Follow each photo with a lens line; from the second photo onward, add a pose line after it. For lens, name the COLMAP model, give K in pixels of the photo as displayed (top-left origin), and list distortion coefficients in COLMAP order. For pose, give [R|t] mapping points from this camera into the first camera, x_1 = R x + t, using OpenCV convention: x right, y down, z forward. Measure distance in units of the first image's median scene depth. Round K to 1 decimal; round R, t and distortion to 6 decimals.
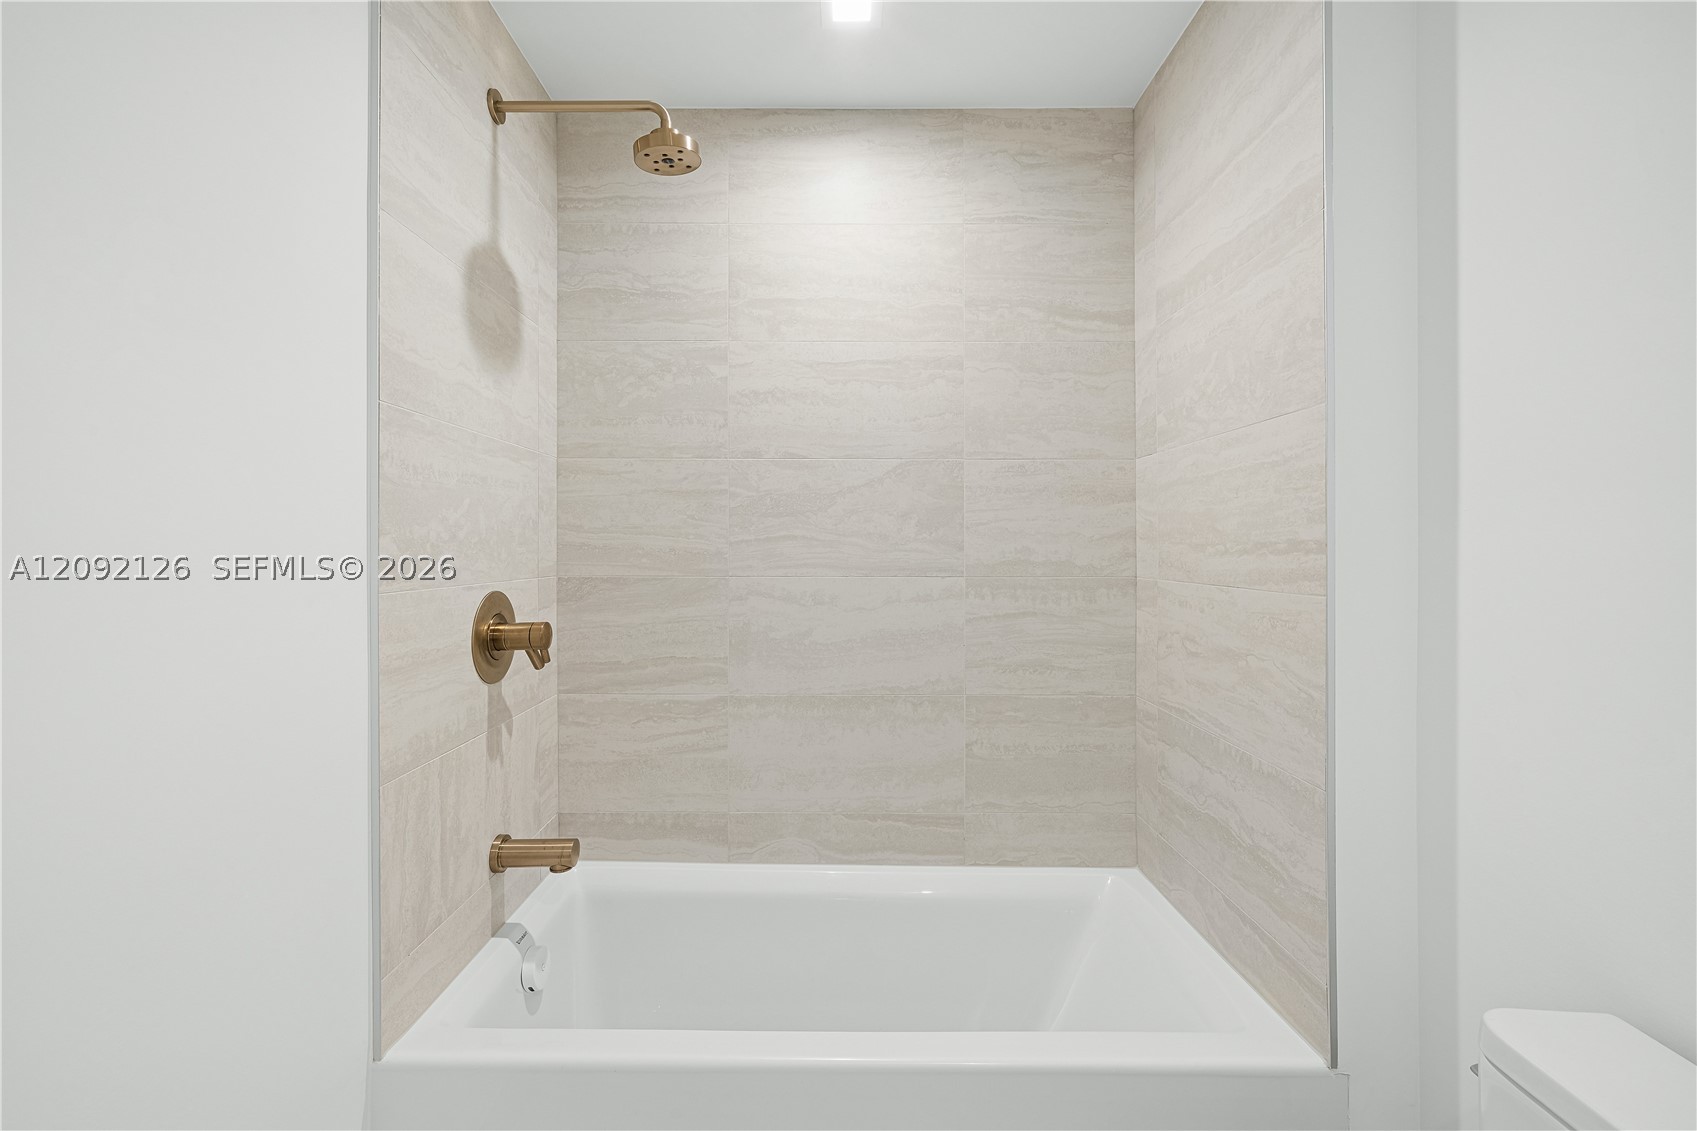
lens RADIAL K [[701.8, 0, 849.4], [0, 701.8, 544.7], [0, 0, 1]] dist [-0.003089, -0.000210]
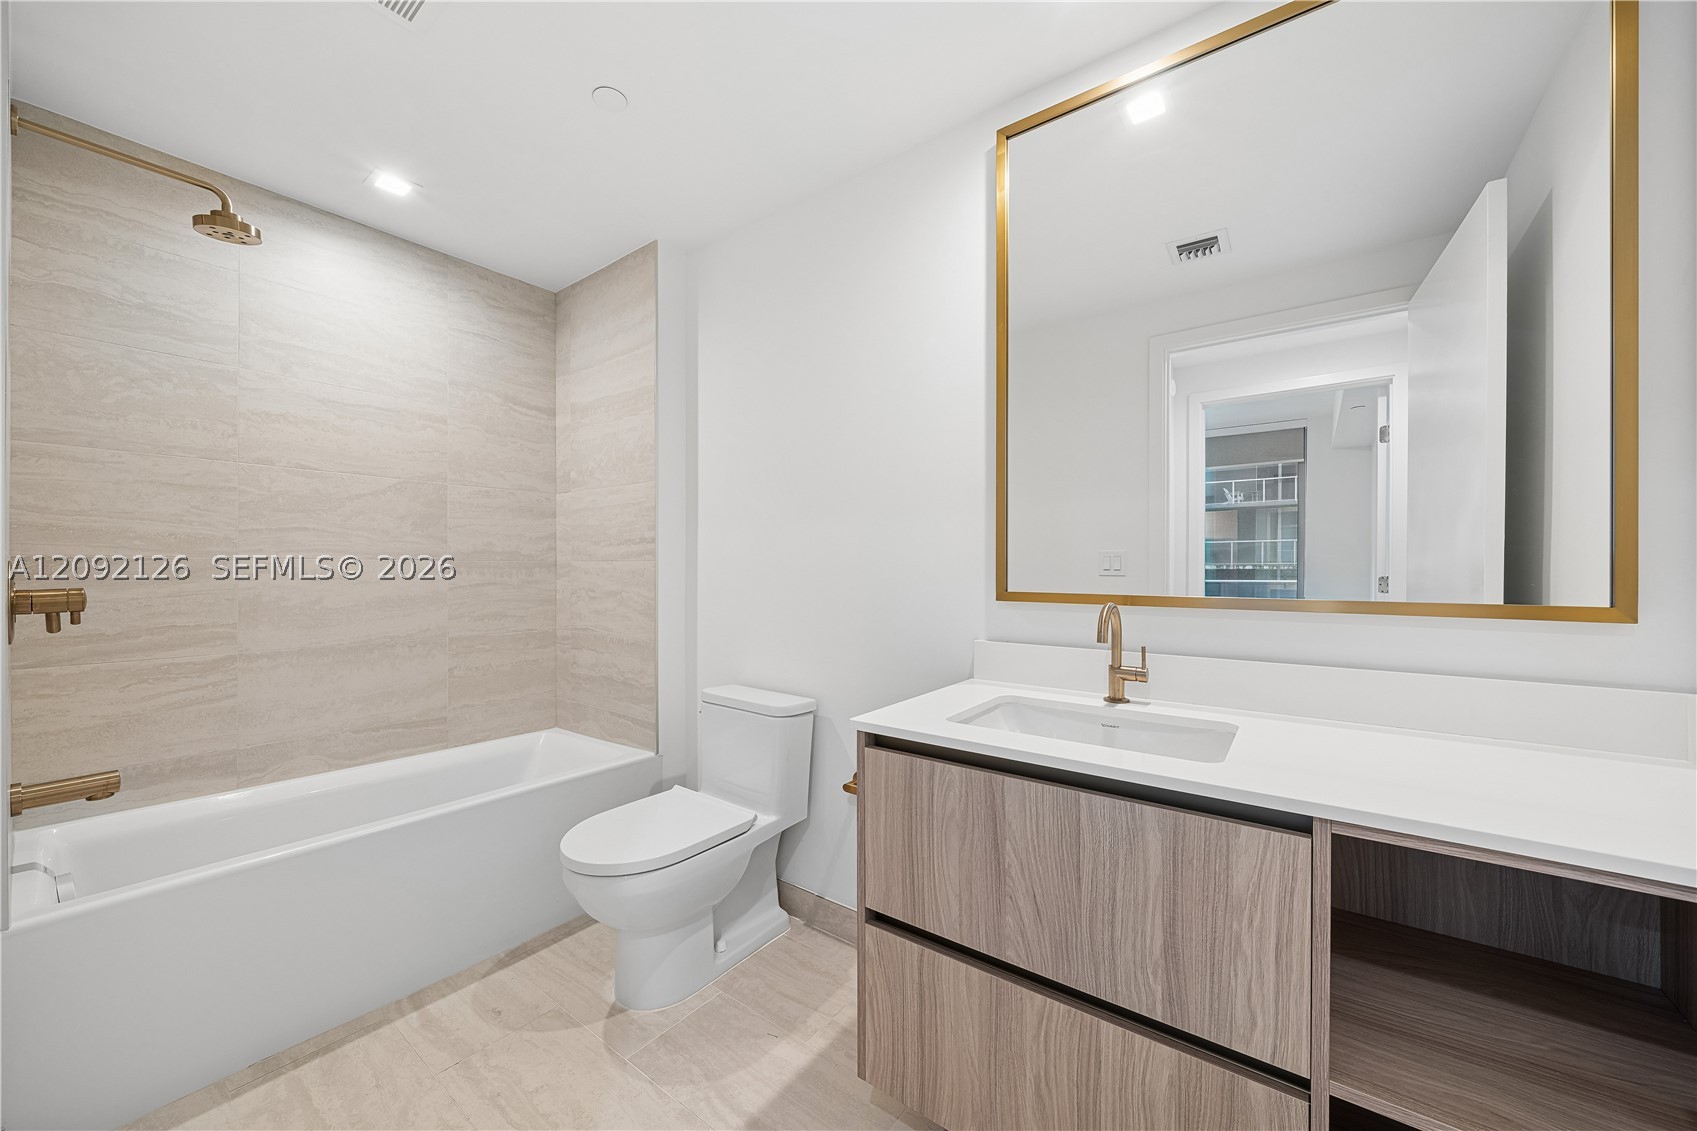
lens RADIAL K [[630.1, 0, 848.5], [0, 630.1, 565.5], [0, 0, 1]] dist [-0.001964, -0.000218]
pose [[0.594852, 0.004195, 0.803824, -0.423100], [-0.001140, 0.999990, -0.004375, 0.062569], [-0.803835, 0.001686, 0.594850, -0.524676]]
